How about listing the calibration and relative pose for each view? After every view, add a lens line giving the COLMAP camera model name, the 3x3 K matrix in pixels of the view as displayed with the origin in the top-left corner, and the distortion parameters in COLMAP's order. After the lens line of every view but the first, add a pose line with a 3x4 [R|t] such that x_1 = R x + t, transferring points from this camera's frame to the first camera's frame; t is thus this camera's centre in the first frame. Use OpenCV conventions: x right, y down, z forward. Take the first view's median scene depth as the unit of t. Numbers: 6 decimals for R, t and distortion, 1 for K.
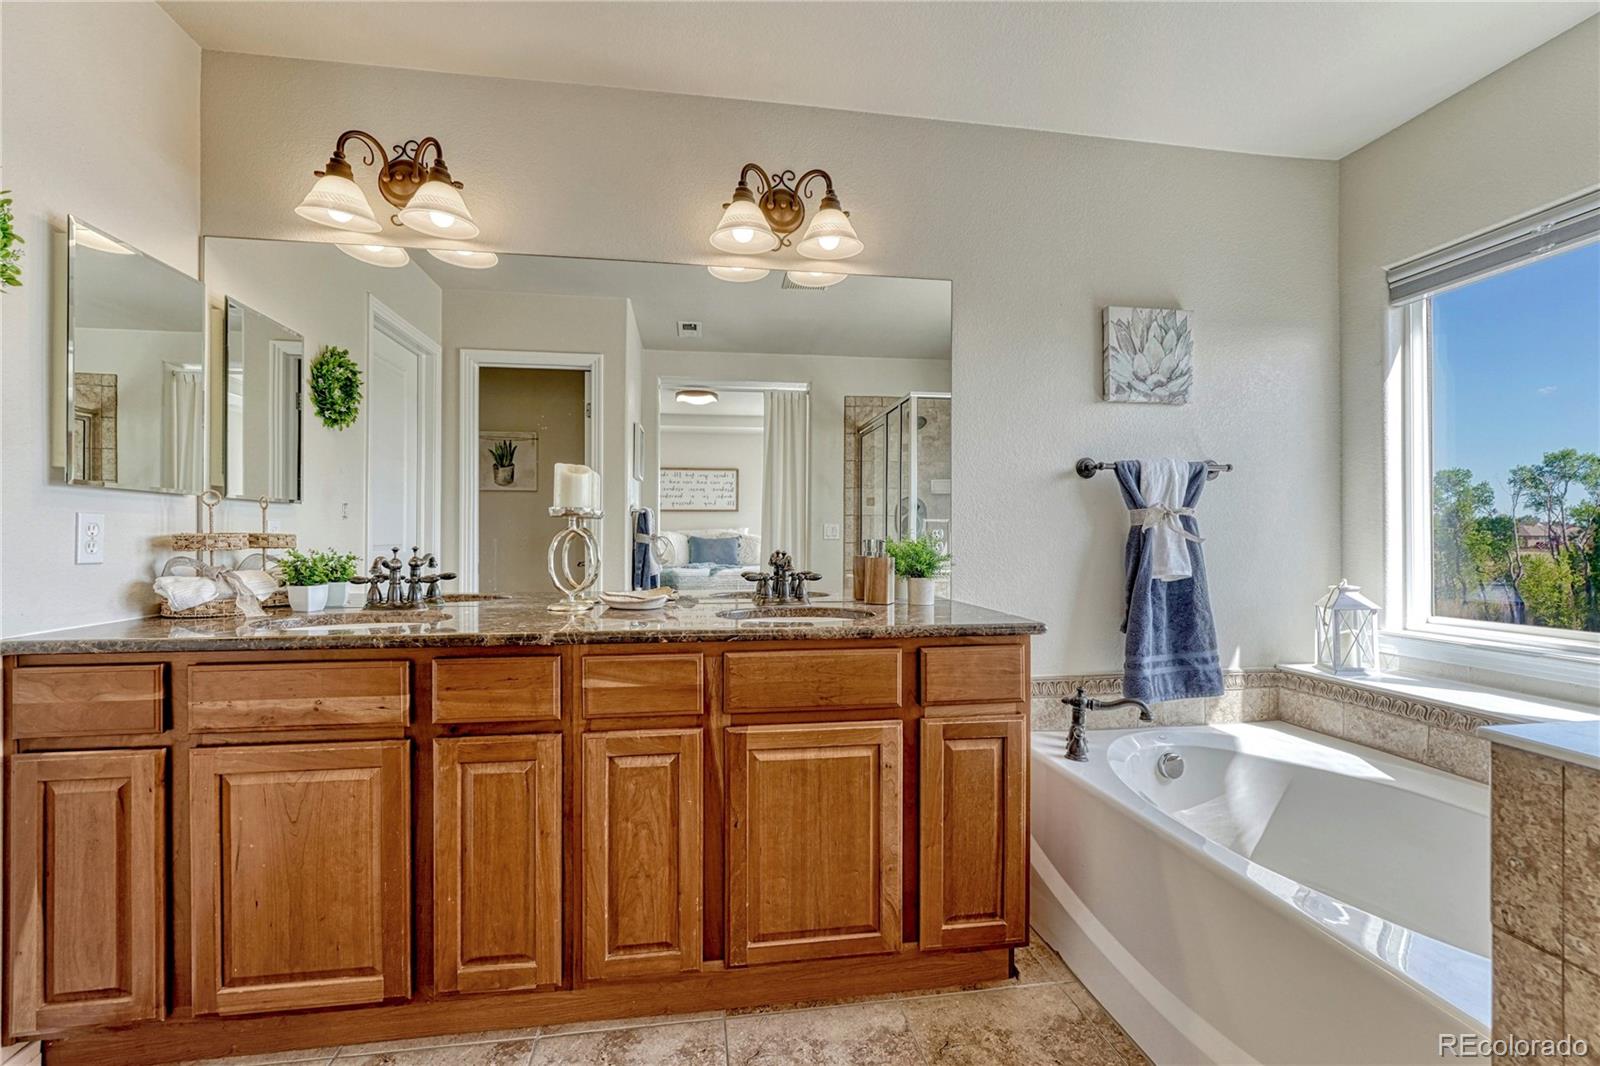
lens RADIAL K [[698.7, 0, 798.4], [0, 698.7, 536.7], [0, 0, 1]] dist [-0.003969, -0.000373]
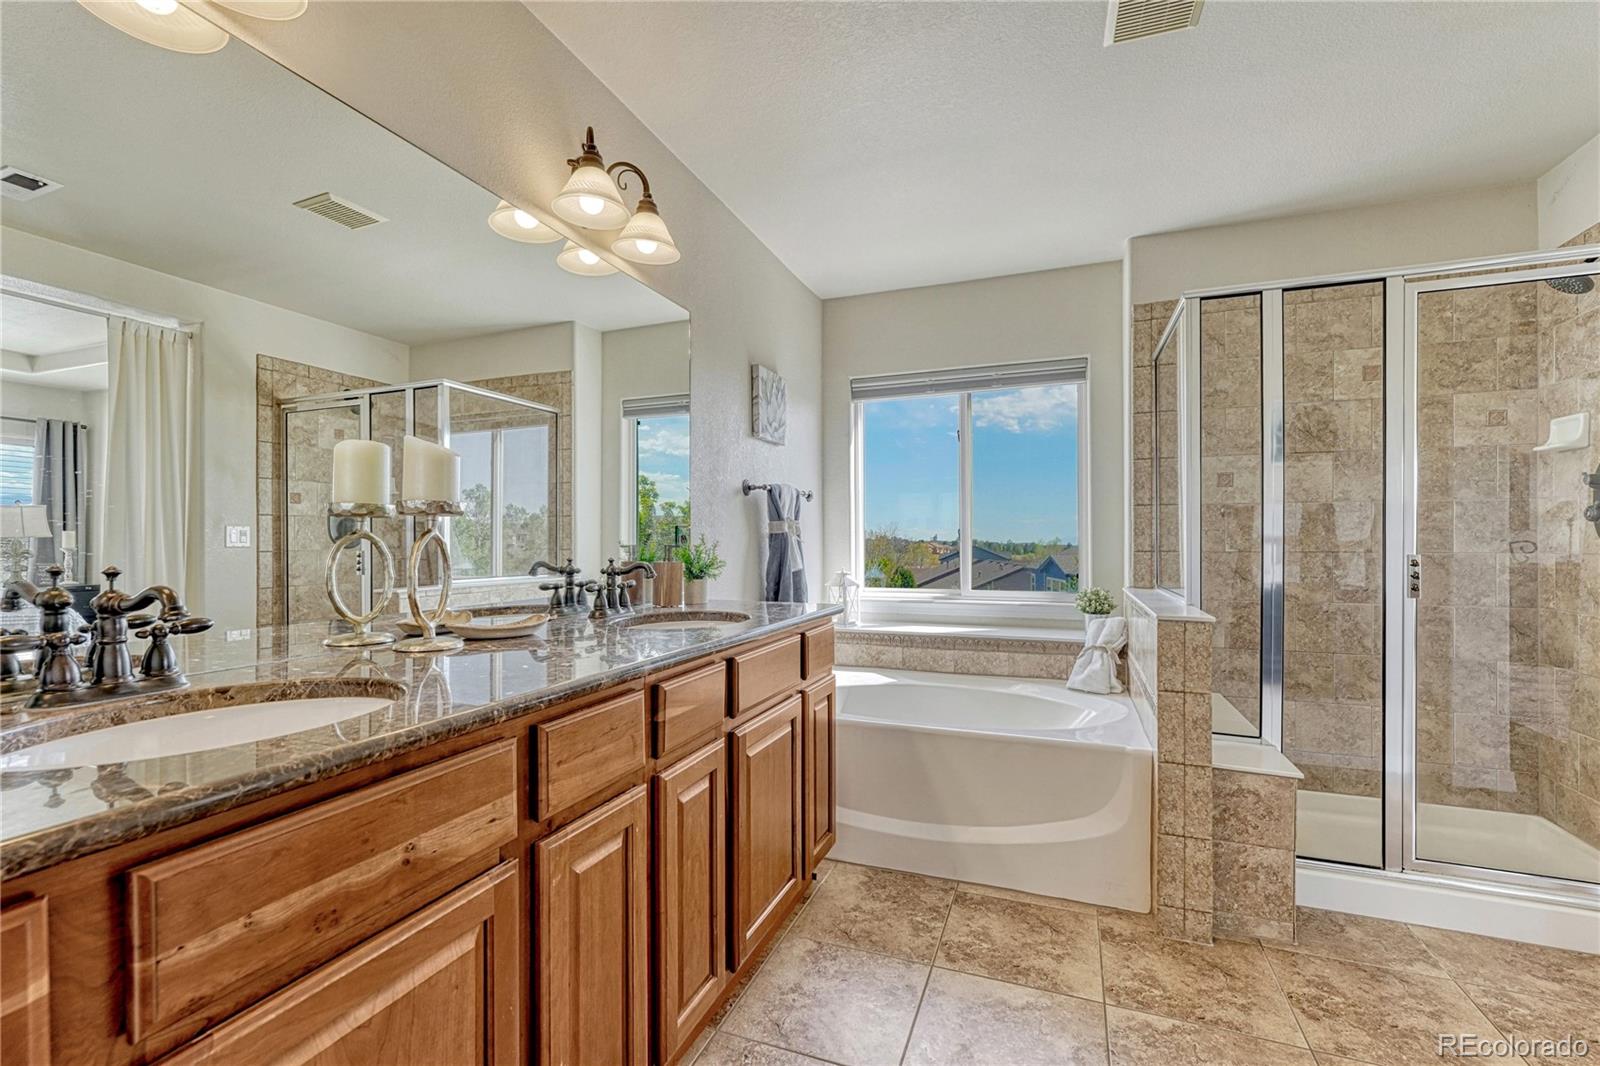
lens RADIAL K [[689.7, 0, 801.0], [0, 689.7, 543.3], [0, 0, 1]] dist [-0.003521, 0.003813]
pose [[0.499003, -0.005010, 0.866586, -0.646405], [0.003266, 0.999987, 0.003900, -0.001610], [-0.866594, 0.000884, 0.499013, 0.298770]]
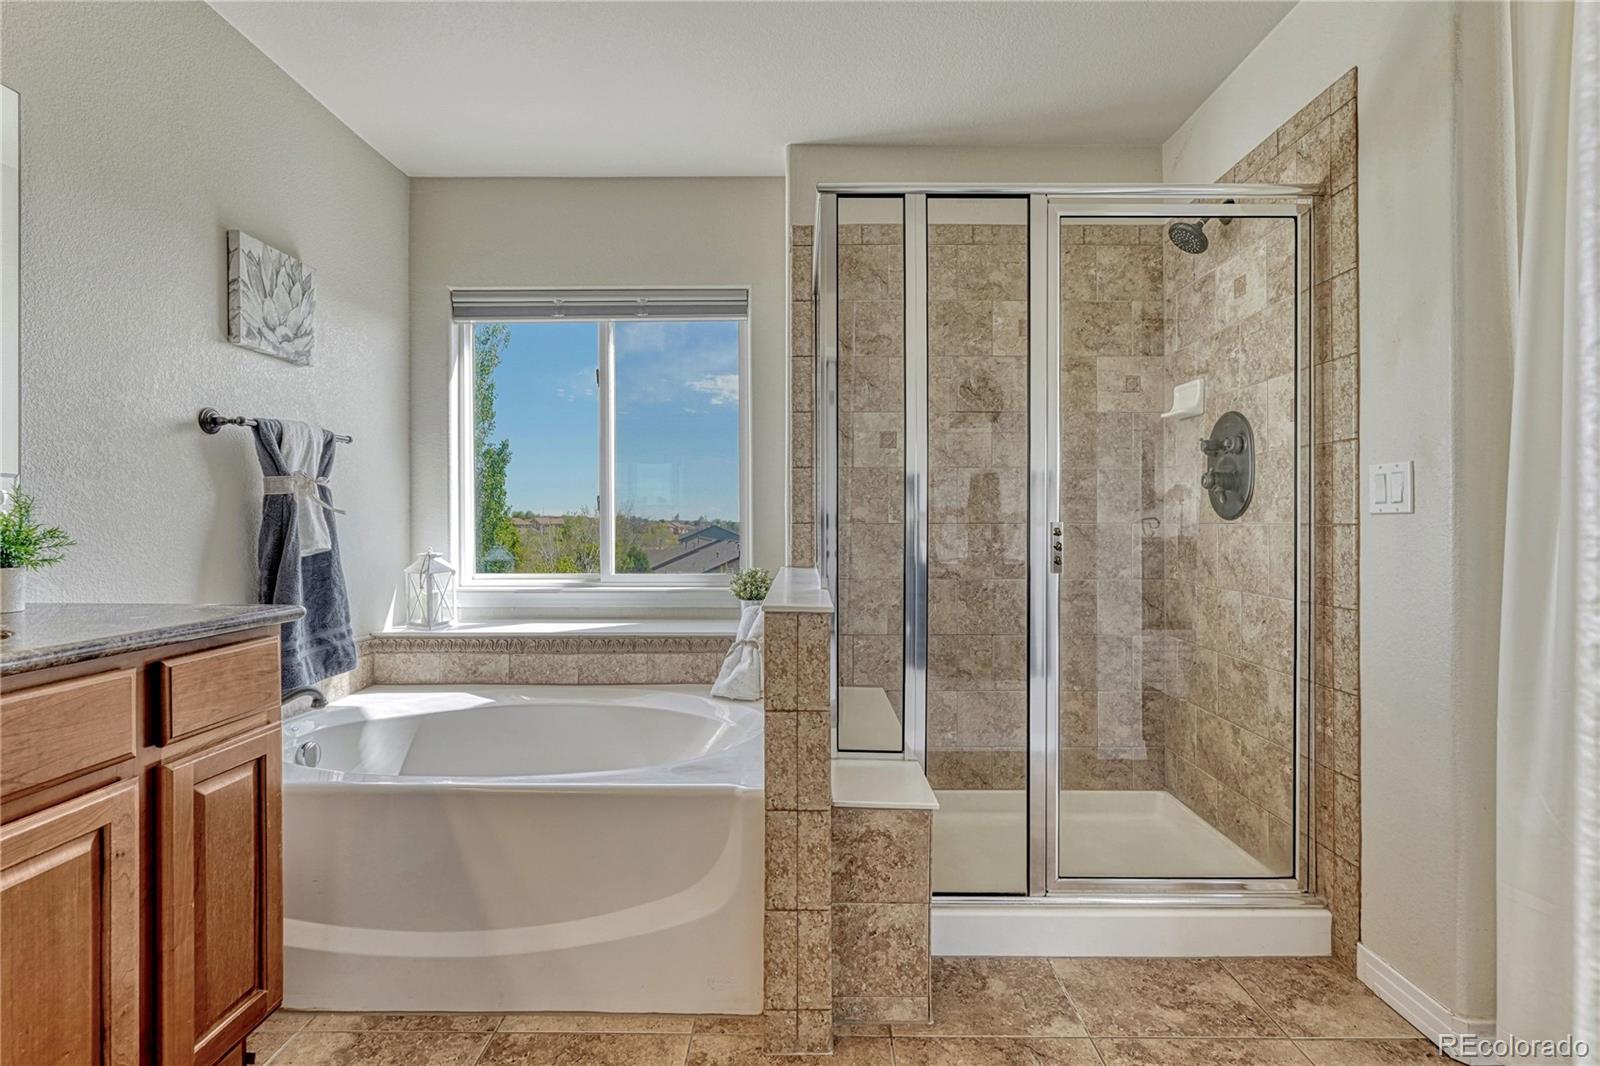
lens RADIAL K [[725.2, 0, 796.7], [0, 725.2, 522.4], [0, 0, 1]] dist [-0.001059, -0.000692]
pose [[0.166748, -0.003147, 0.985995, -0.305982], [0.001328, 0.999995, 0.002967, 0.017220], [-0.985999, 0.000814, 0.166751, 0.203940]]
